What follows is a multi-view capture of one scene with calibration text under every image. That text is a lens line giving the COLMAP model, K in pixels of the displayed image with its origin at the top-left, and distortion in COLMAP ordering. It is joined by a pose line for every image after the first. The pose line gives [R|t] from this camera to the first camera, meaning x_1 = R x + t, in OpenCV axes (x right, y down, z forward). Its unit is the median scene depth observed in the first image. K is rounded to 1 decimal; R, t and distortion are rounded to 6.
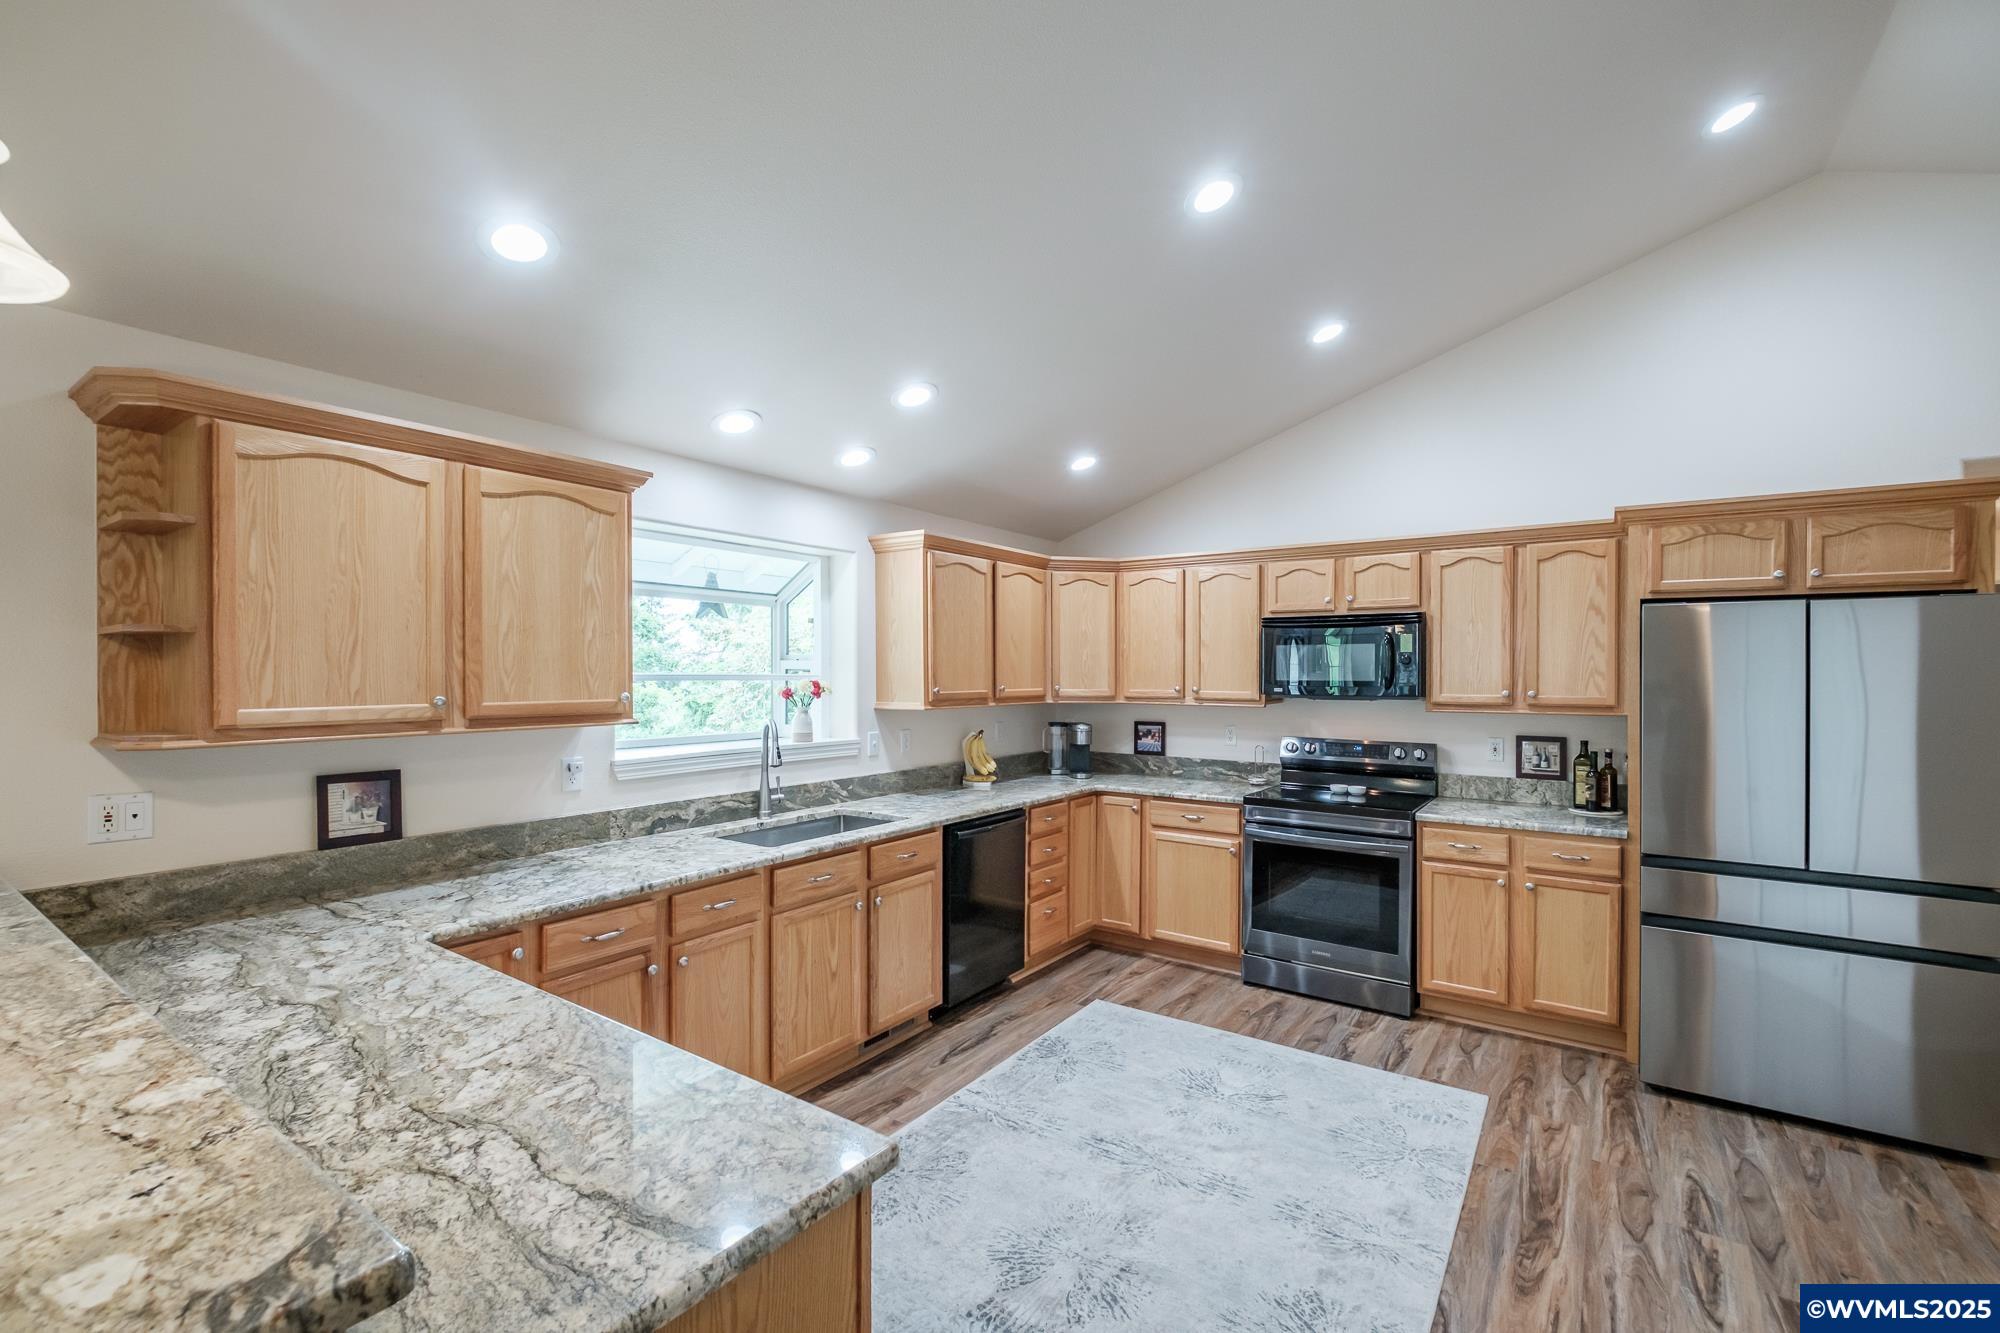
lens RADIAL K [[870.7, 0, 994.6], [0, 870.7, 673.6], [0, 0, 1]] dist [-0.003505, -0.001840]
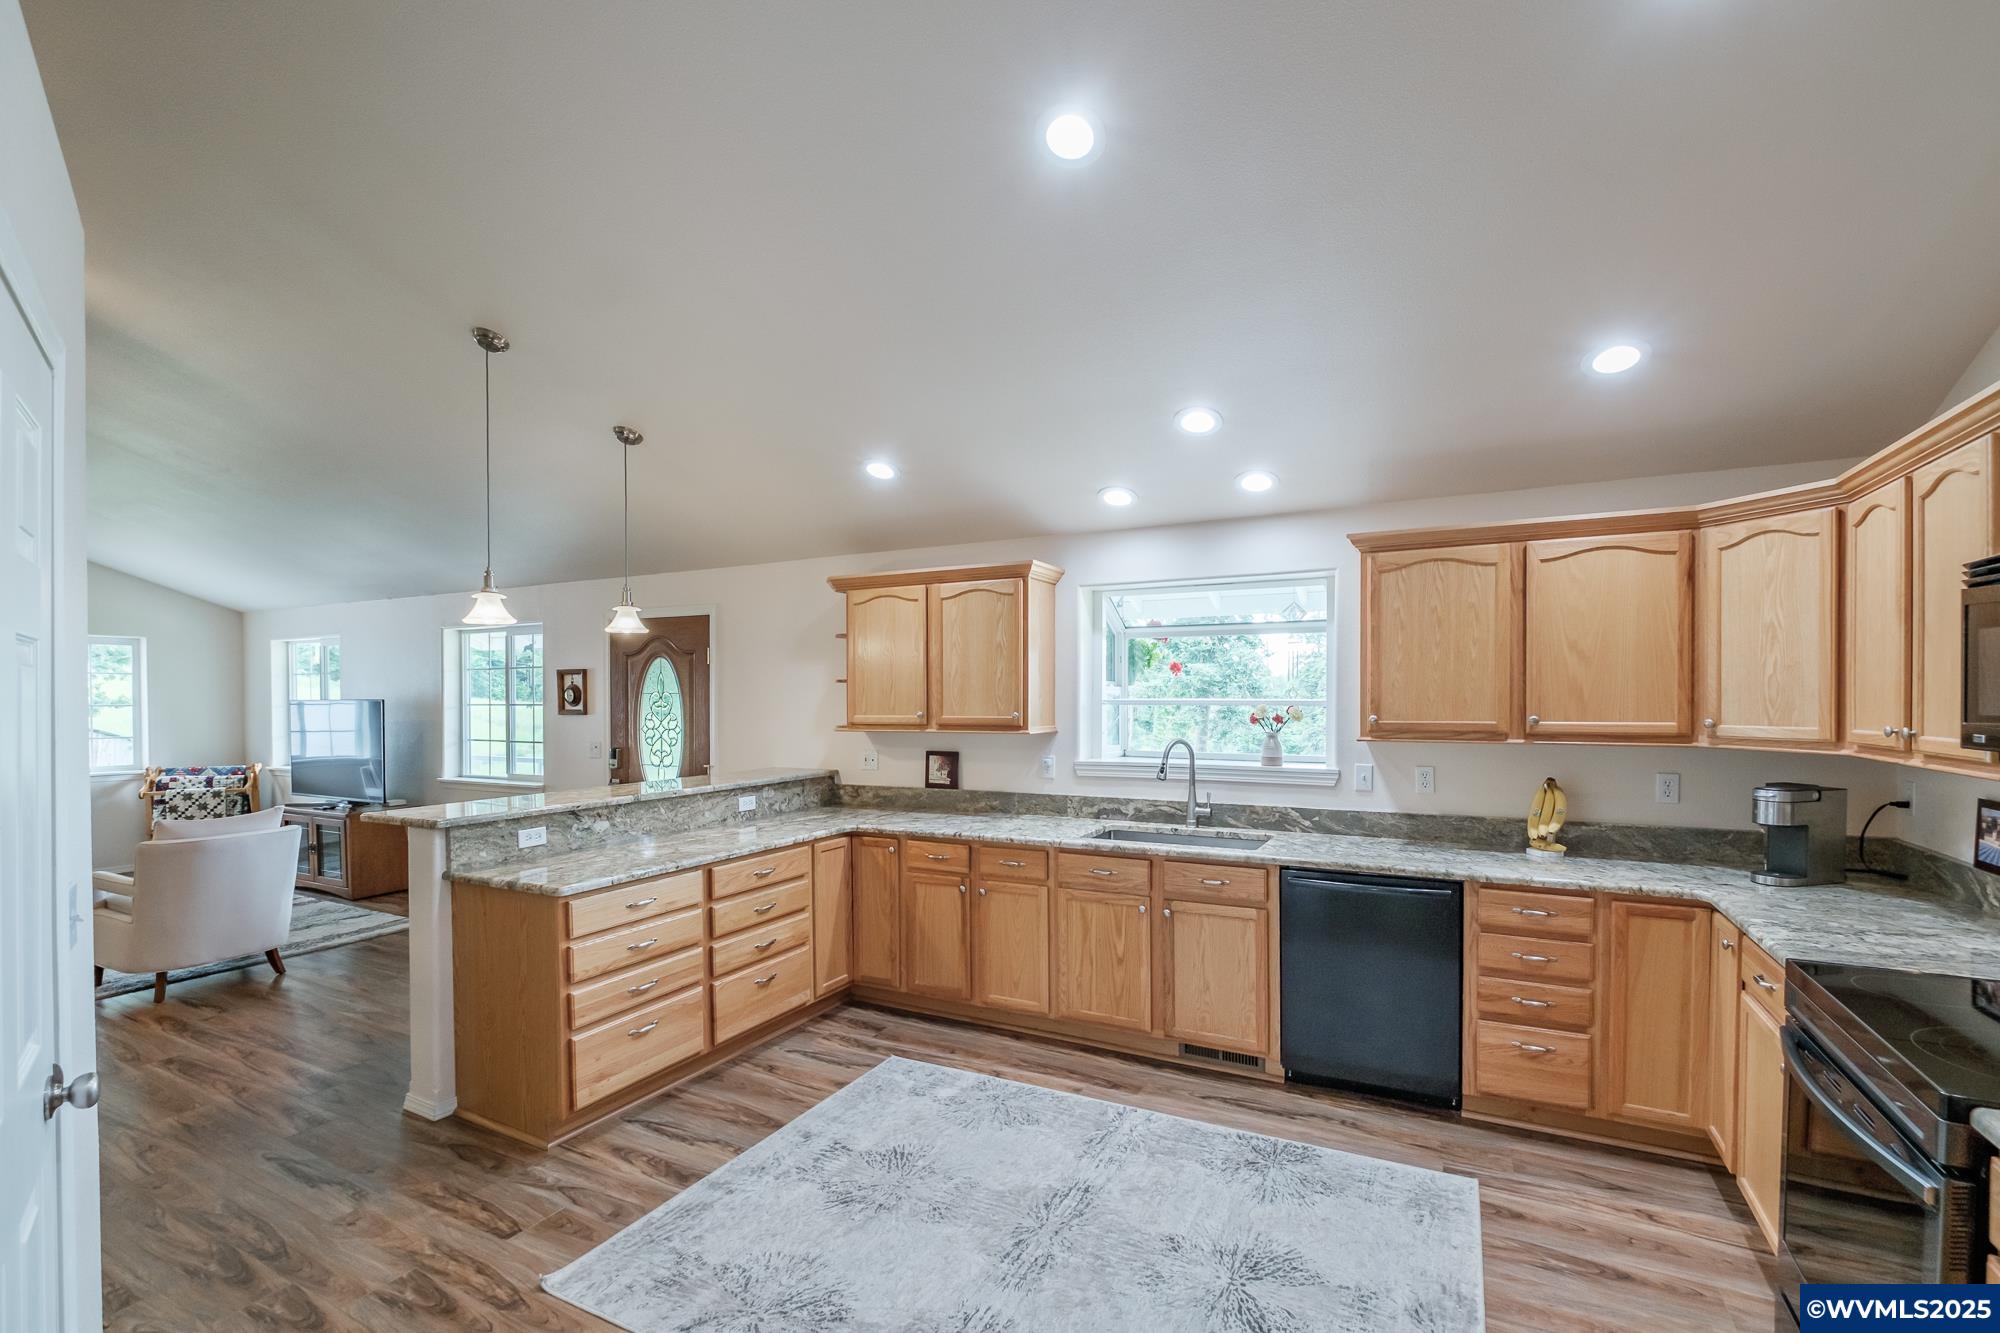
lens RADIAL K [[870.7, 0, 990.9], [0, 870.7, 696.6], [0, 0, 1]] dist [-0.003505, -0.001840]
pose [[0.126171, -0.000454, -0.992008, 0.816114], [0.004364, 0.999990, 0.000097, -0.004441], [0.991999, -0.004342, 0.126171, 0.594110]]
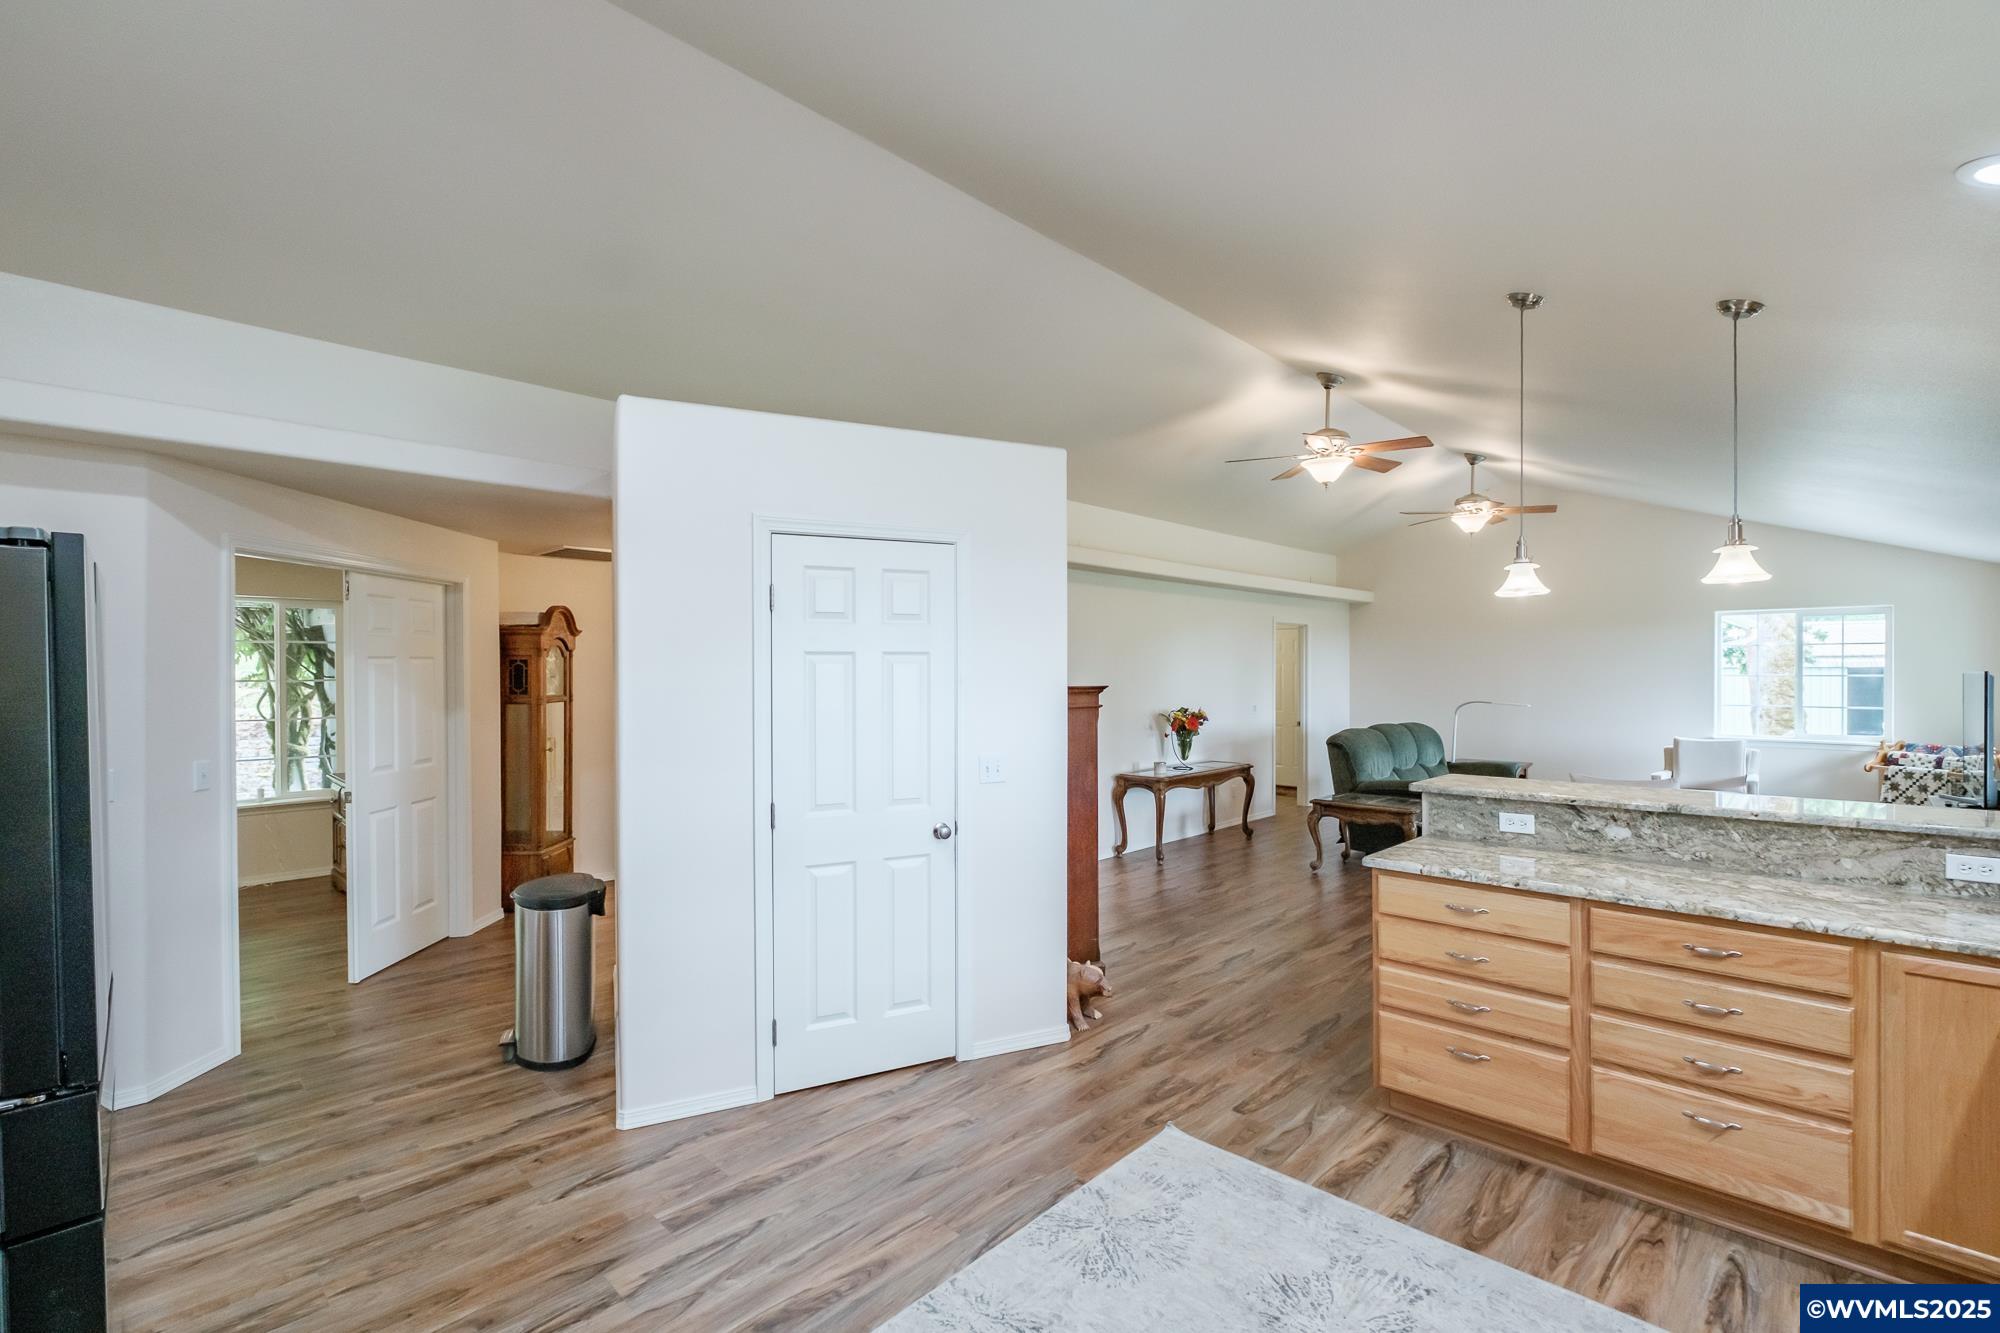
lens RADIAL K [[870.7, 0, 982.1], [0, 870.7, 668.6], [0, 0, 1]] dist [-0.003505, -0.001840]
pose [[-0.988758, 0.002511, 0.149502, 0.192190], [0.002186, 0.999995, -0.002342, -0.008478], [-0.149507, -0.001989, -0.988759, 1.187908]]
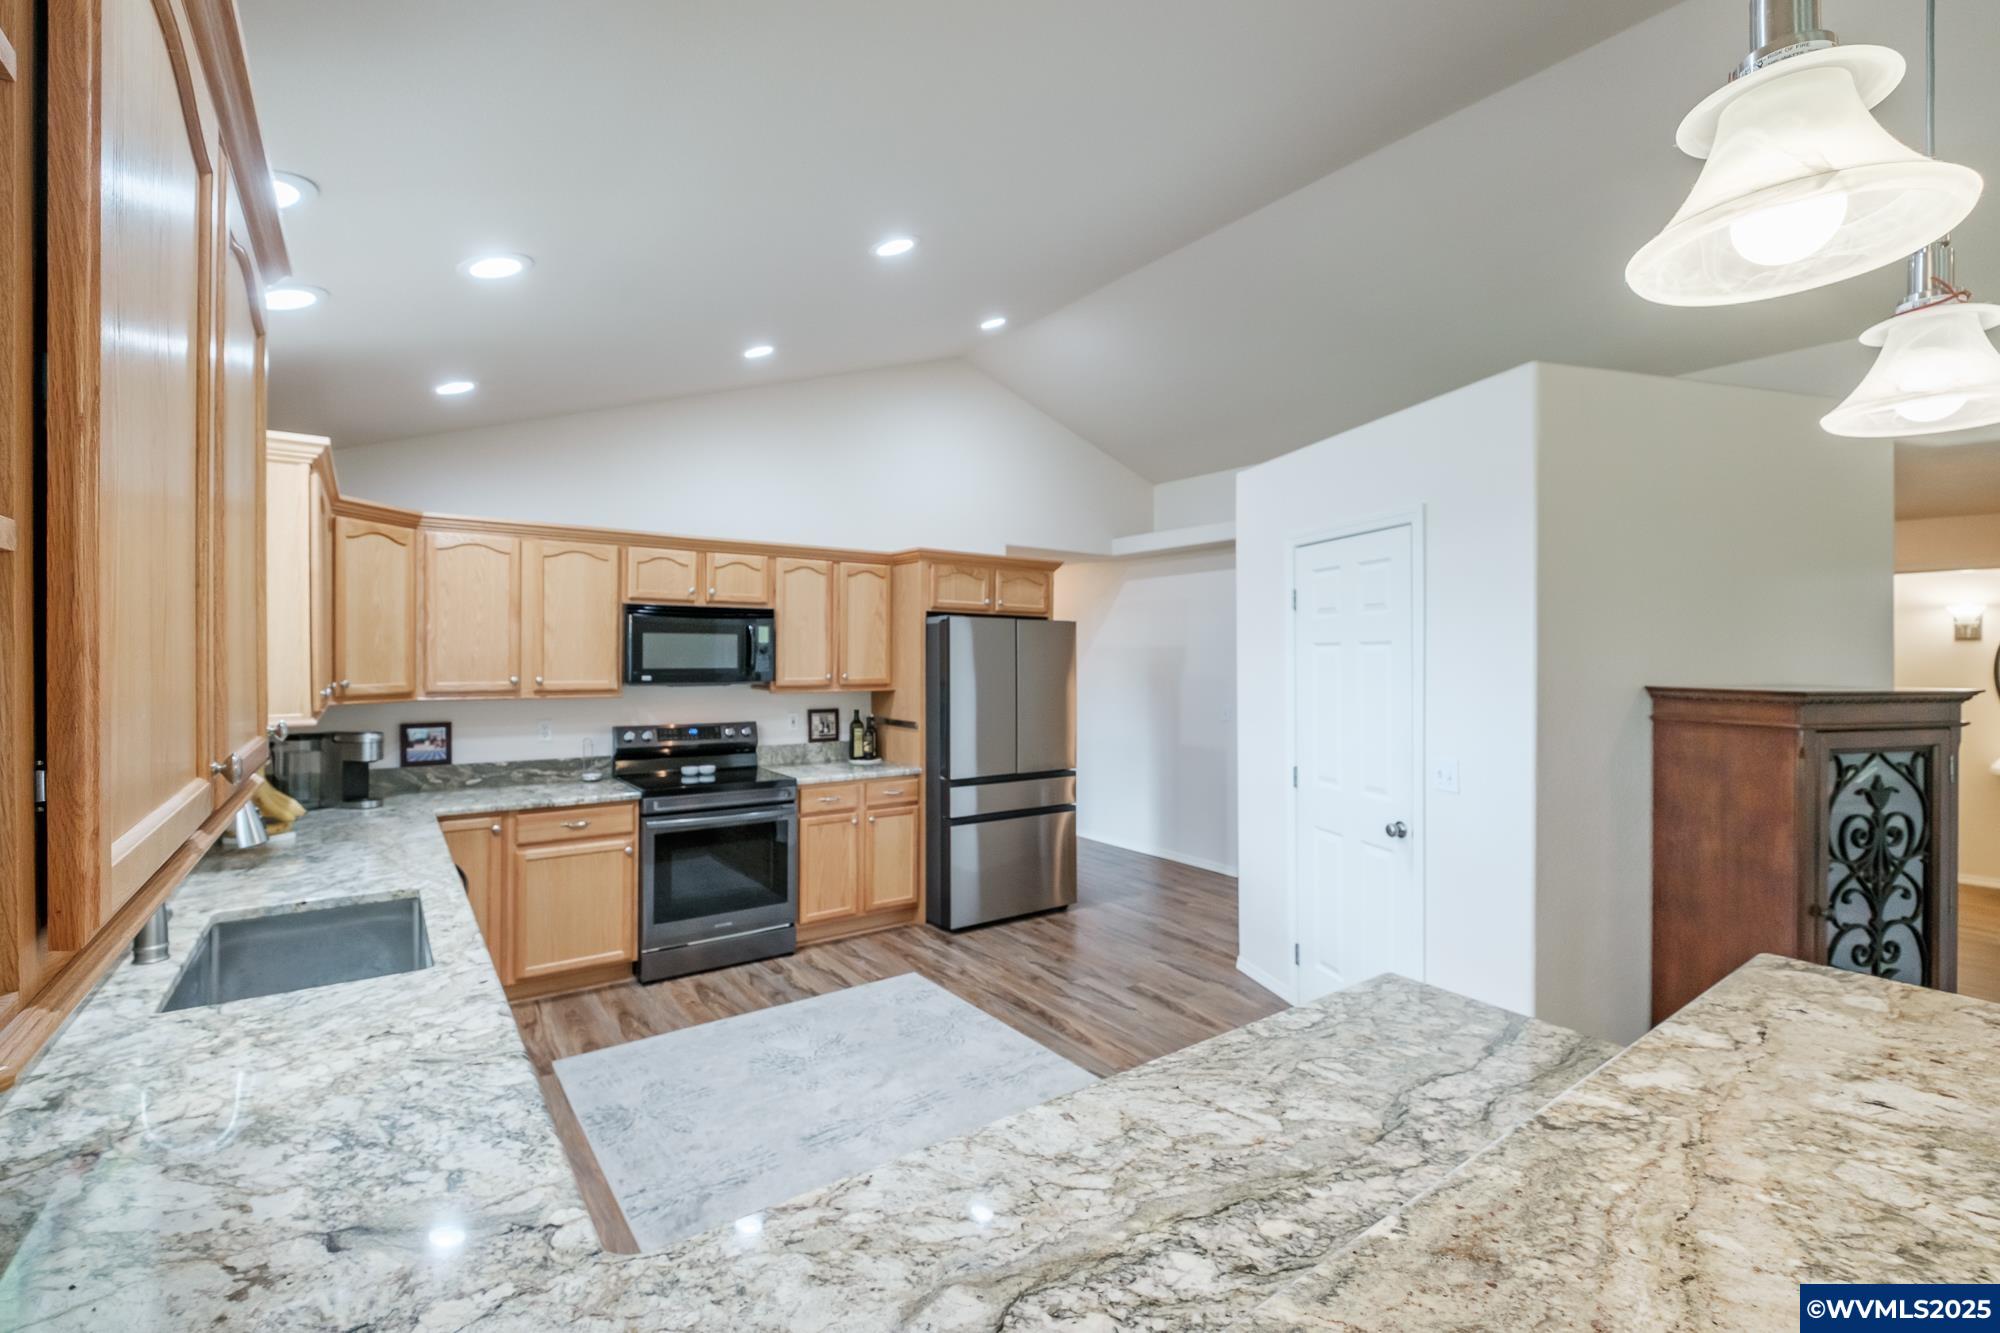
lens RADIAL K [[870.7, 0, 1005.3], [0, 870.7, 655.3], [0, 0, 1]] dist [-0.003505, -0.001840]
pose [[0.313489, -0.000532, 0.949592, -0.580017], [-0.001038, 0.999999, 0.000903, -0.010574], [-0.949591, -0.001269, 0.313488, 0.371286]]
